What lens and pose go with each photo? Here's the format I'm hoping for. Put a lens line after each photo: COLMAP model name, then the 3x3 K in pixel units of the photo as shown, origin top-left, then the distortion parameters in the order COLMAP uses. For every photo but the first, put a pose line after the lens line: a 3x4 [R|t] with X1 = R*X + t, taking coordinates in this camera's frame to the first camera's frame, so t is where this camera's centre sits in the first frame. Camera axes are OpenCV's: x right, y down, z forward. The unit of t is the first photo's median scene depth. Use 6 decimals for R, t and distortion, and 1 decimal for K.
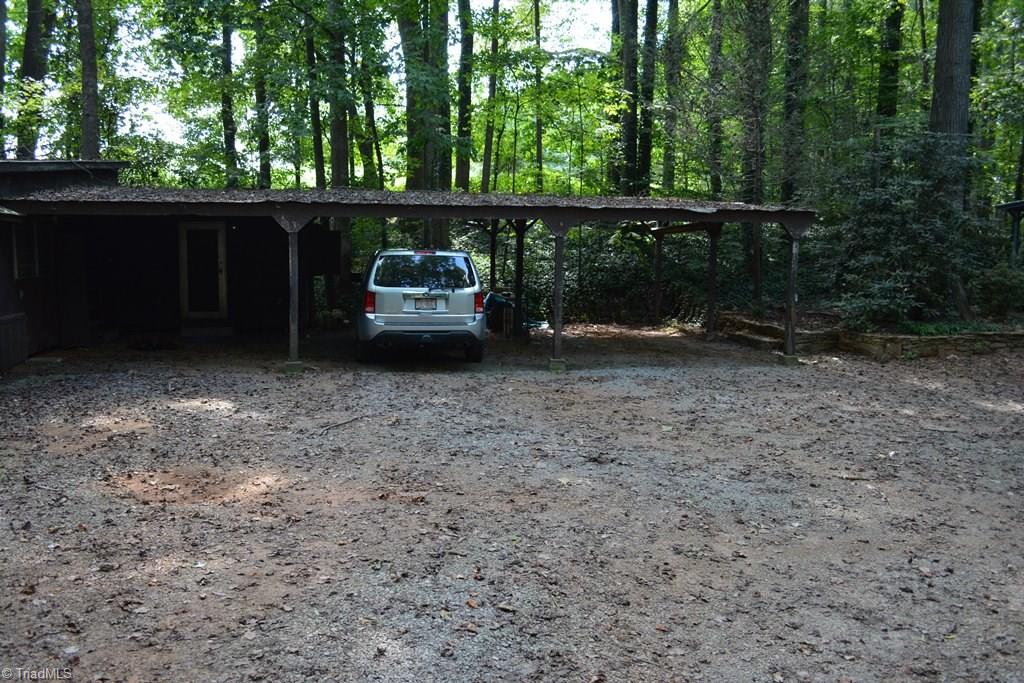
lens RADIAL K [[815.3, 0, 510.8], [0, 815.3, 341.7], [0, 0, 1]] dist [-0.065190, -0.011057]
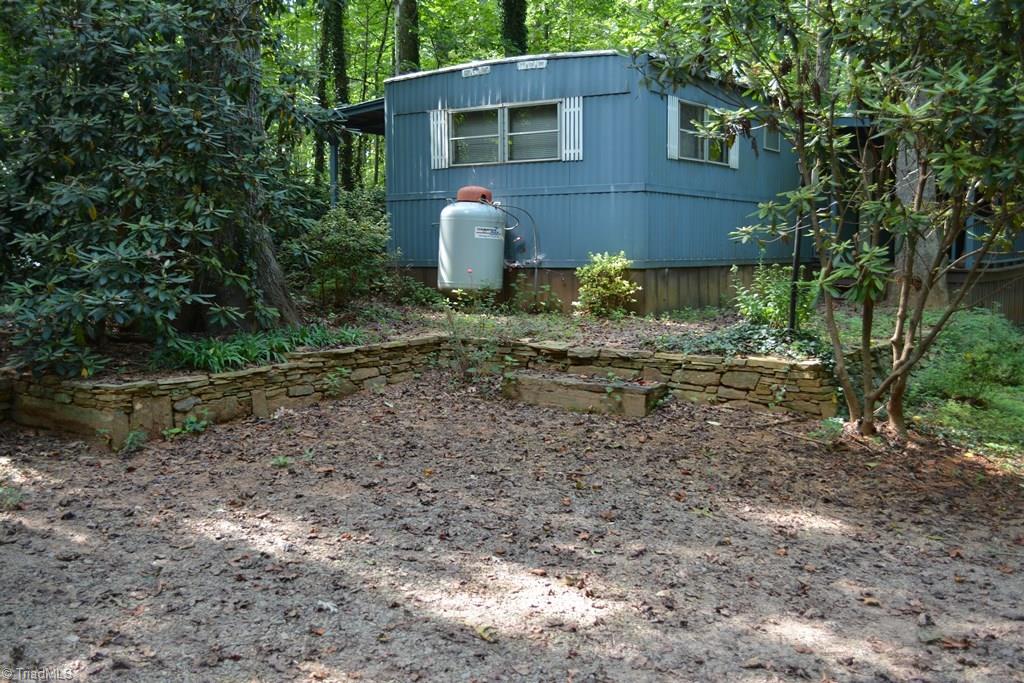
lens RADIAL K [[1068.5, 0, 511.5], [0, 1068.5, 342.1], [0, 0, 1]] dist [-0.059536, 0.000000]
pose [[0.707070, -0.083977, 0.702139, 0.229934], [0.087781, 0.995667, 0.030686, -0.026194], [-0.701674, 0.039938, 0.711378, 0.485413]]
